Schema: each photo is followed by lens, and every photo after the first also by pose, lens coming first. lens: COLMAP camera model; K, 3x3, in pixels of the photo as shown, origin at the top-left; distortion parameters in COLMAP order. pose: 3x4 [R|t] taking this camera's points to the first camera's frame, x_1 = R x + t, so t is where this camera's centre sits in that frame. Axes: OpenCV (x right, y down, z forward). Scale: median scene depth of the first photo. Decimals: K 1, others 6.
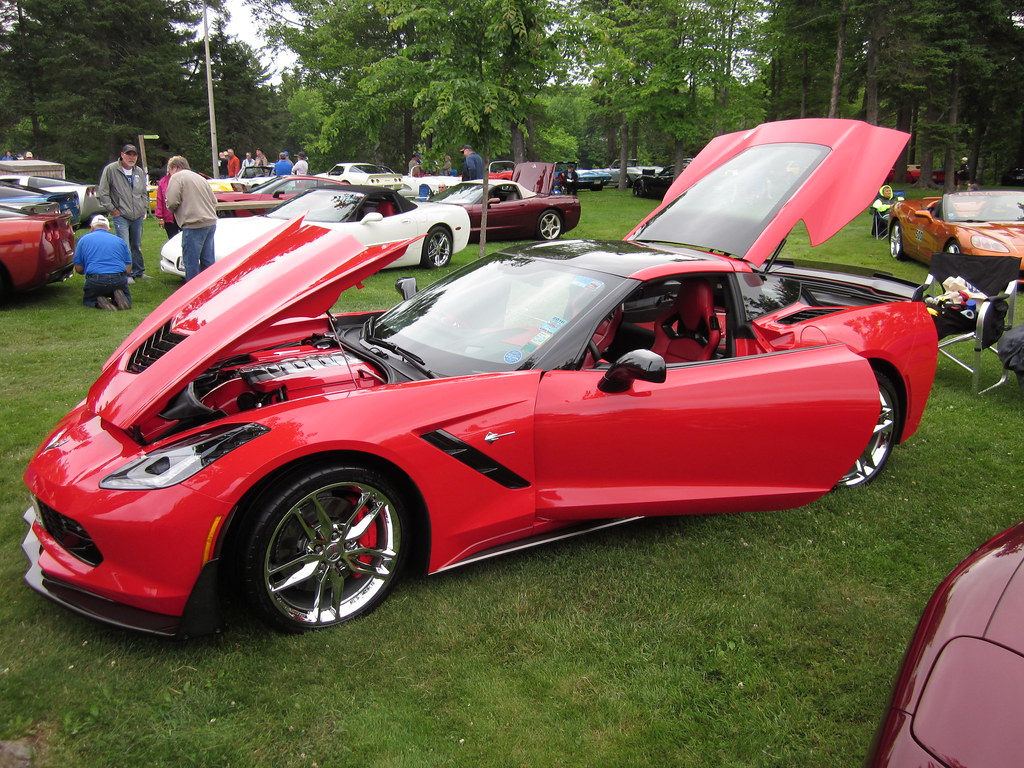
lens RADIAL K [[856.2, 0, 512.0], [0, 856.2, 384.0], [0, 0, 1]] dist [-0.048457, 0.018124]
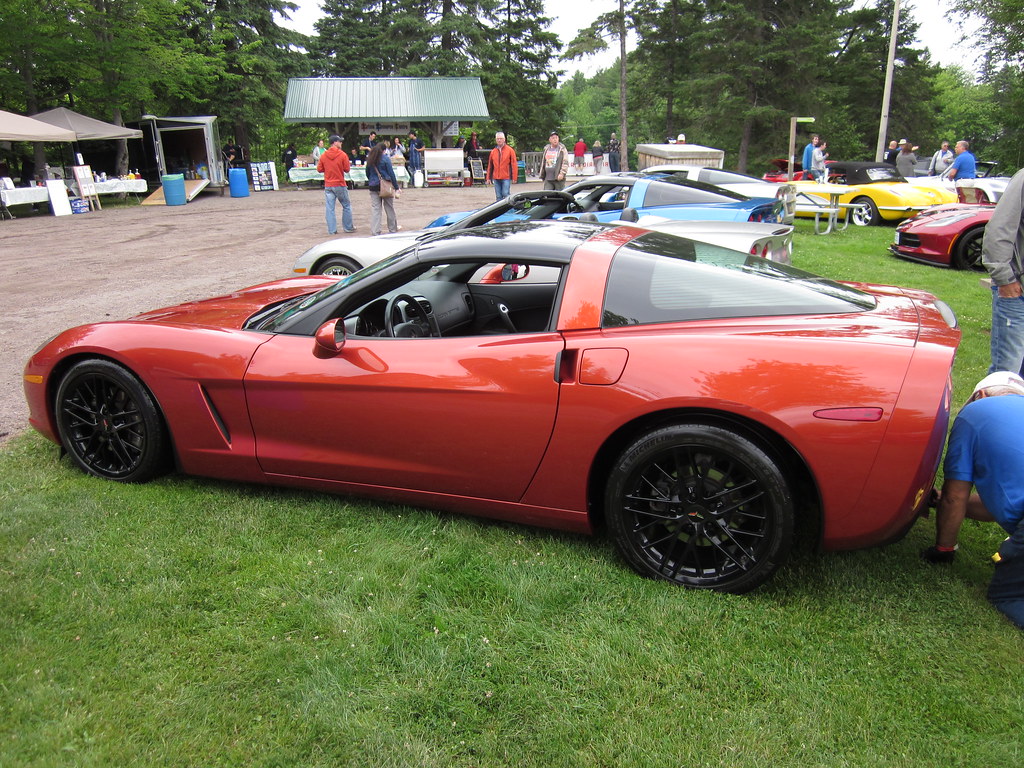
lens RADIAL K [[856.2, 0, 512.0], [0, 856.2, 384.0], [0, 0, 1]] dist [-0.048457, 0.018124]
pose [[0.798093, 0.172448, -0.577330, -0.113476], [-0.164812, 0.984106, 0.066118, -0.038706], [0.579556, 0.042382, 0.813830, 0.145453]]
